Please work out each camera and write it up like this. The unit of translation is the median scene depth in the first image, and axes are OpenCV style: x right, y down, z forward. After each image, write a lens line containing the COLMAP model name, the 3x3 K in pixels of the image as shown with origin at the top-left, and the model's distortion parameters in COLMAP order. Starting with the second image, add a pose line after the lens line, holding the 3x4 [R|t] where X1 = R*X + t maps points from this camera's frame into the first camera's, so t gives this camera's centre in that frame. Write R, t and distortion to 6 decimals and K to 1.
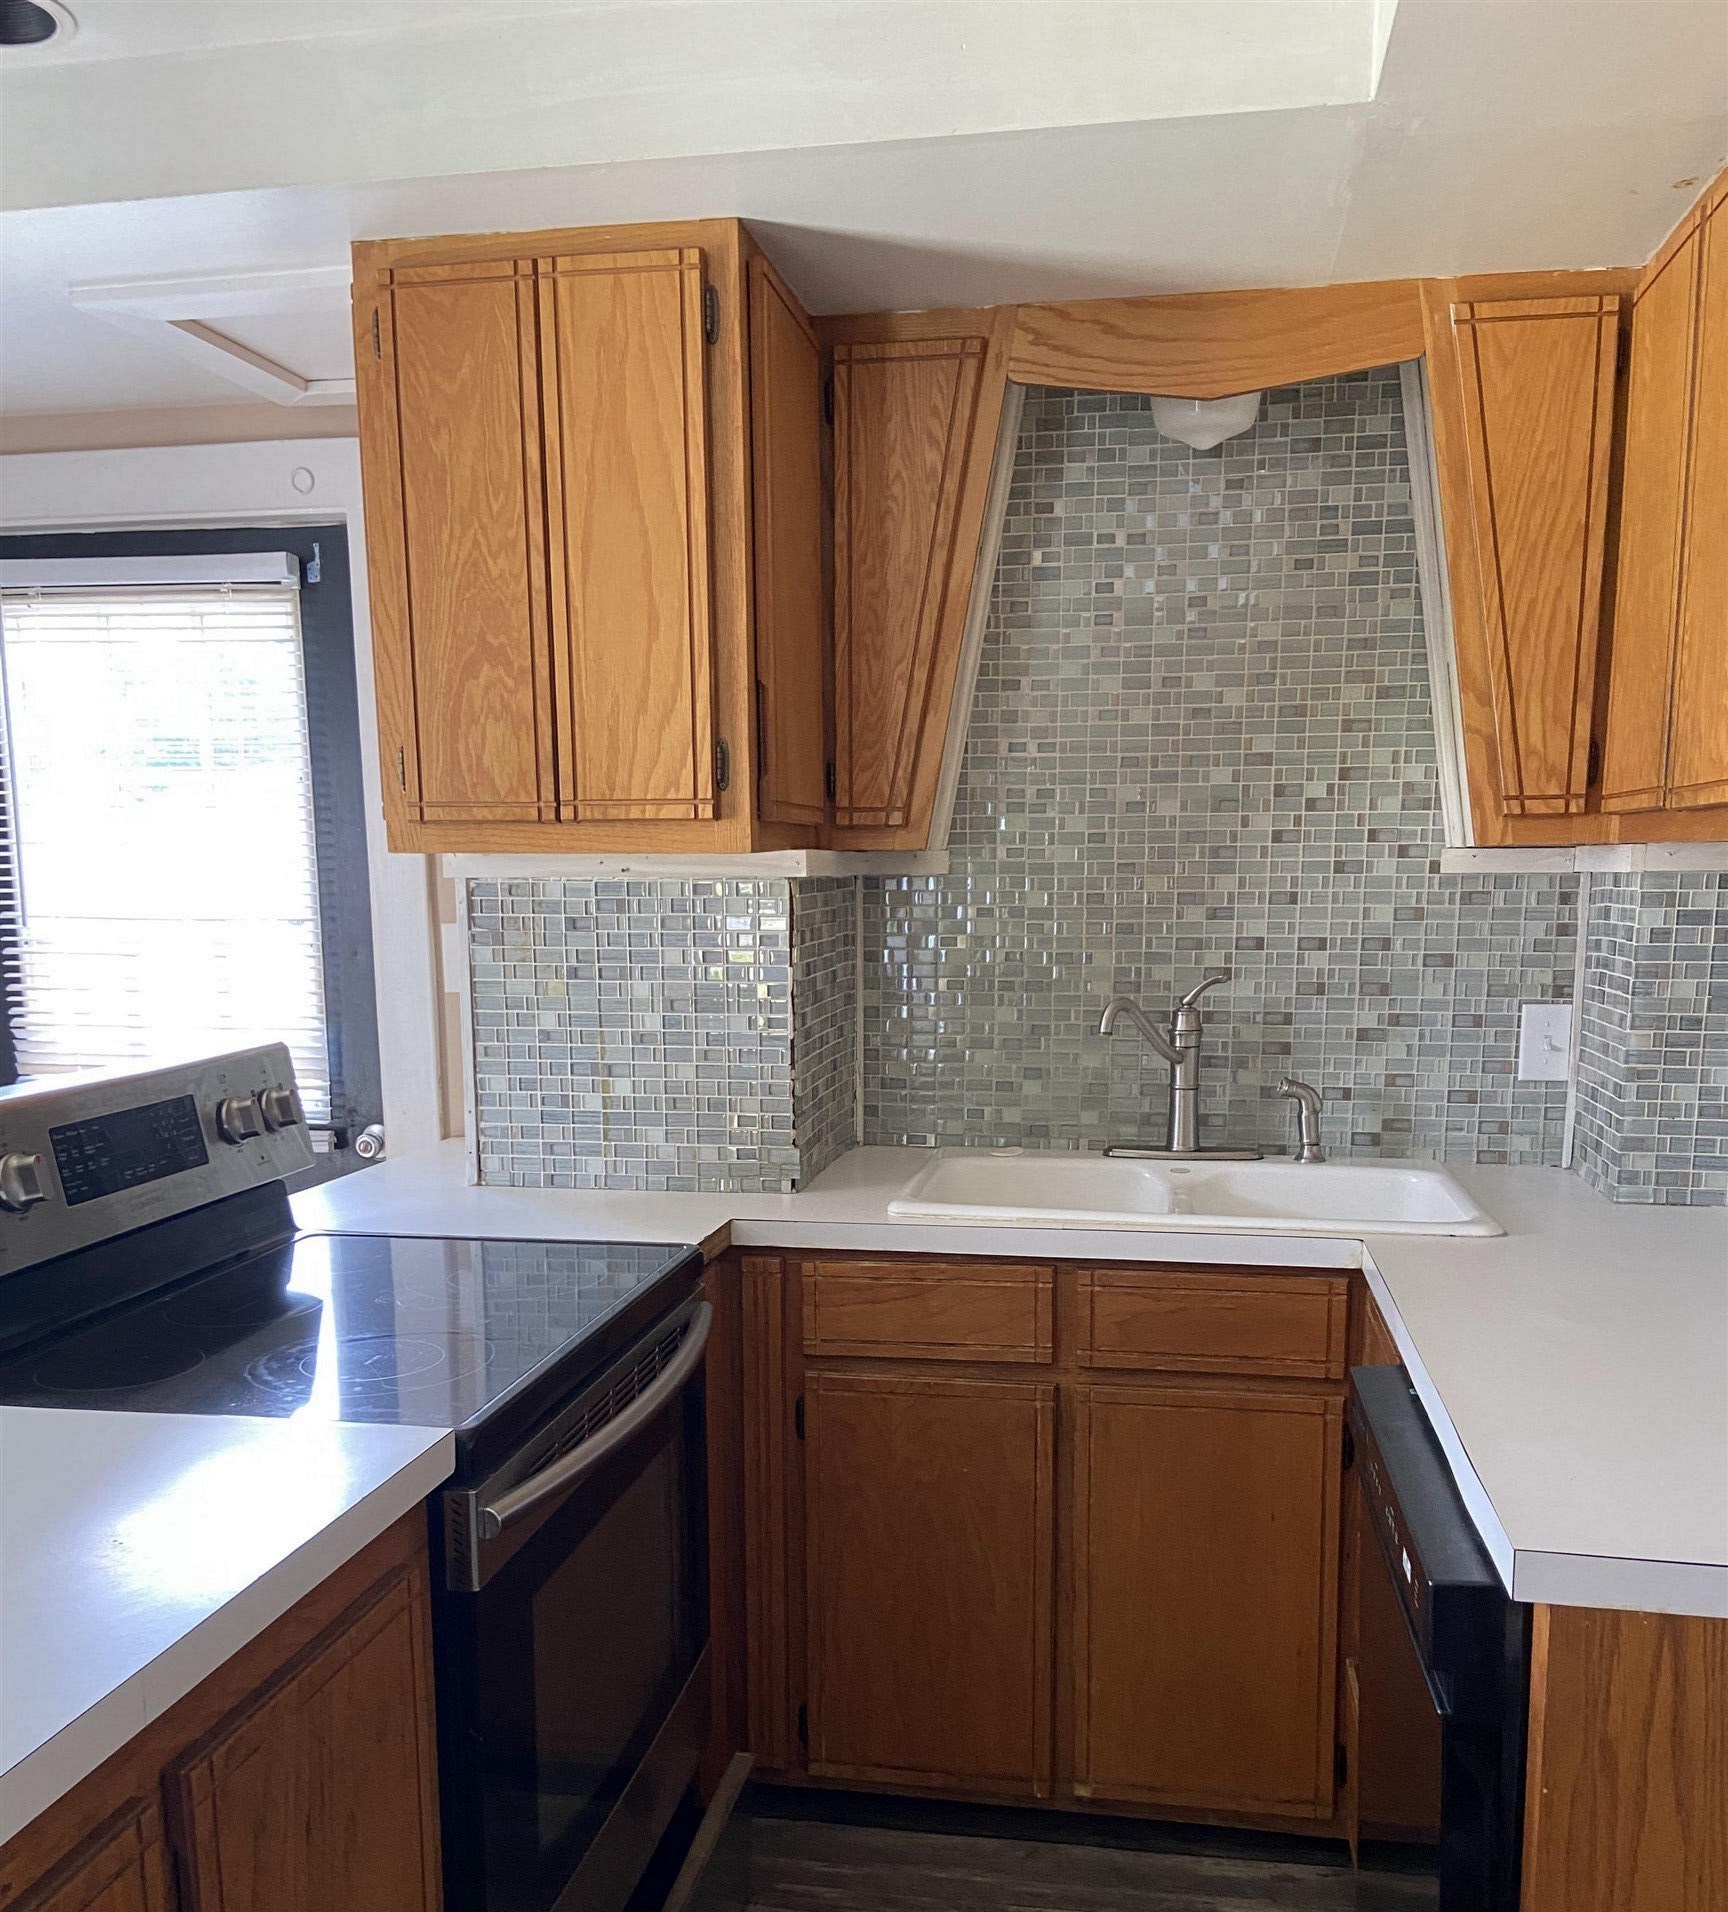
lens RADIAL K [[1690.1, 0, 861.7], [0, 1690.1, 1150.4], [0, 0, 1]] dist [0.107205, -0.140229]
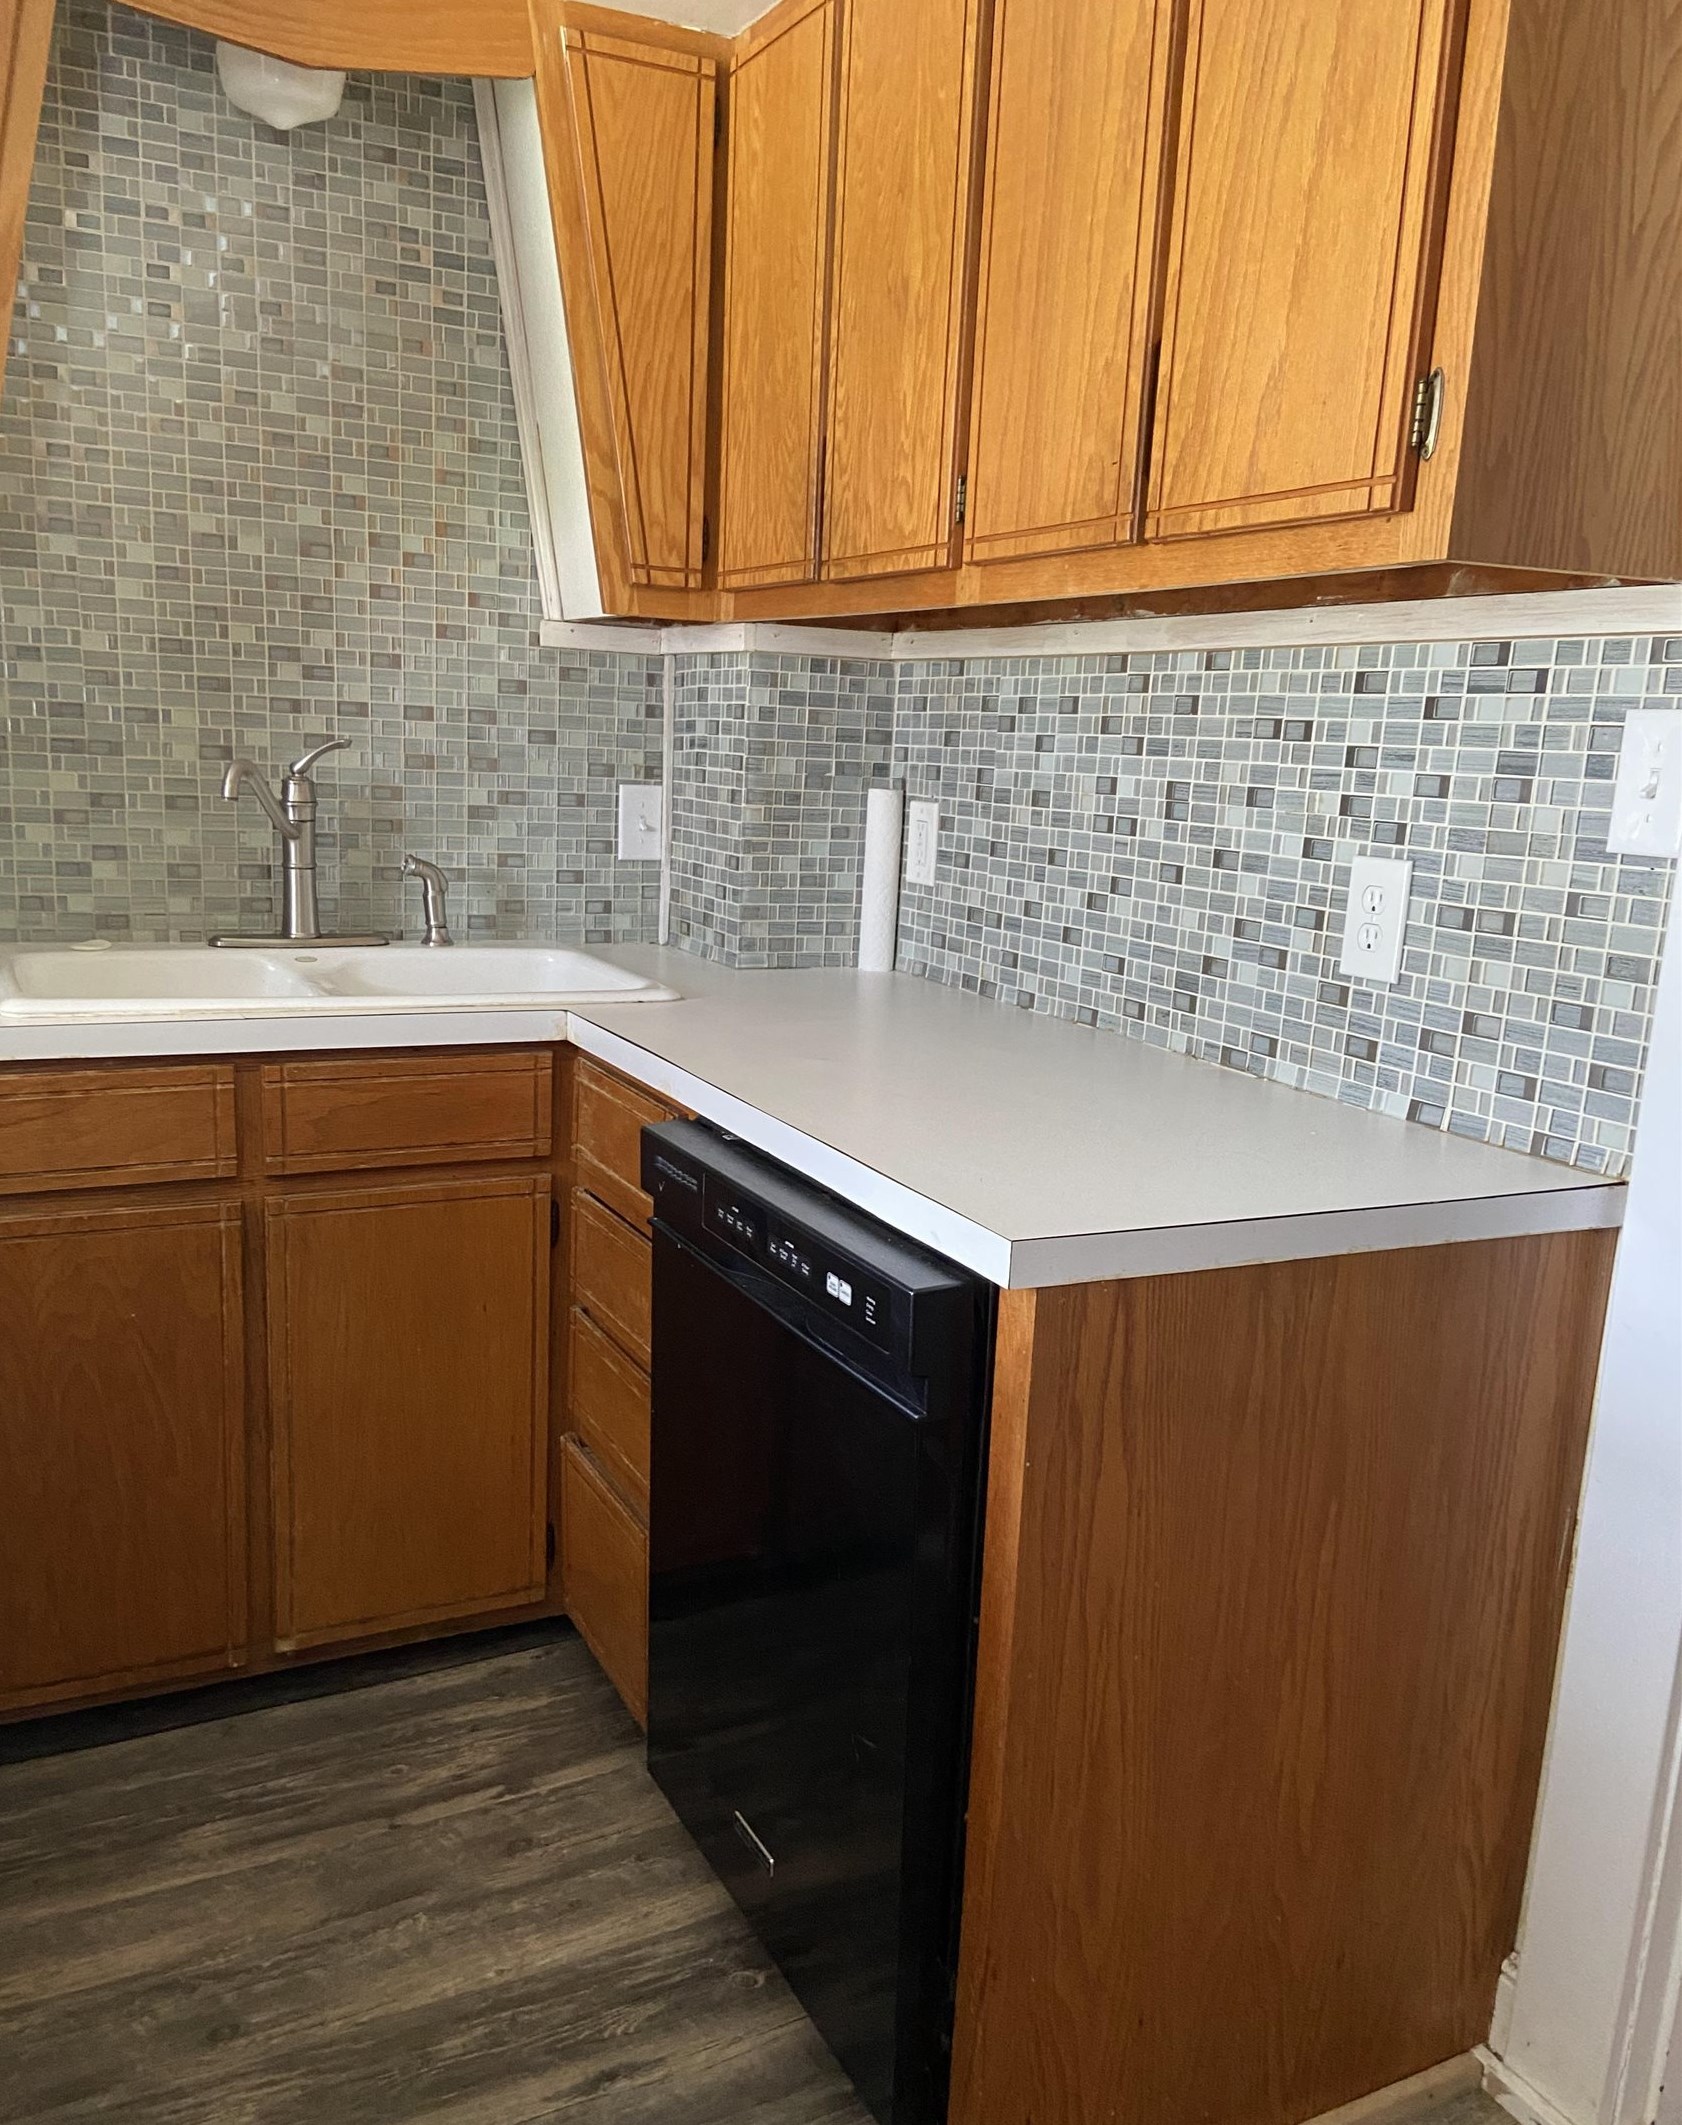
lens RADIAL K [[1702.9, 0, 834.6], [0, 1702.9, 1091.4], [0, 0, 1]] dist [0.109168, -0.145904]
pose [[0.811182, -0.084381, 0.578674, -0.119356], [0.046852, 0.995732, 0.079518, 0.022535], [-0.582914, -0.037392, 0.811673, 0.092460]]
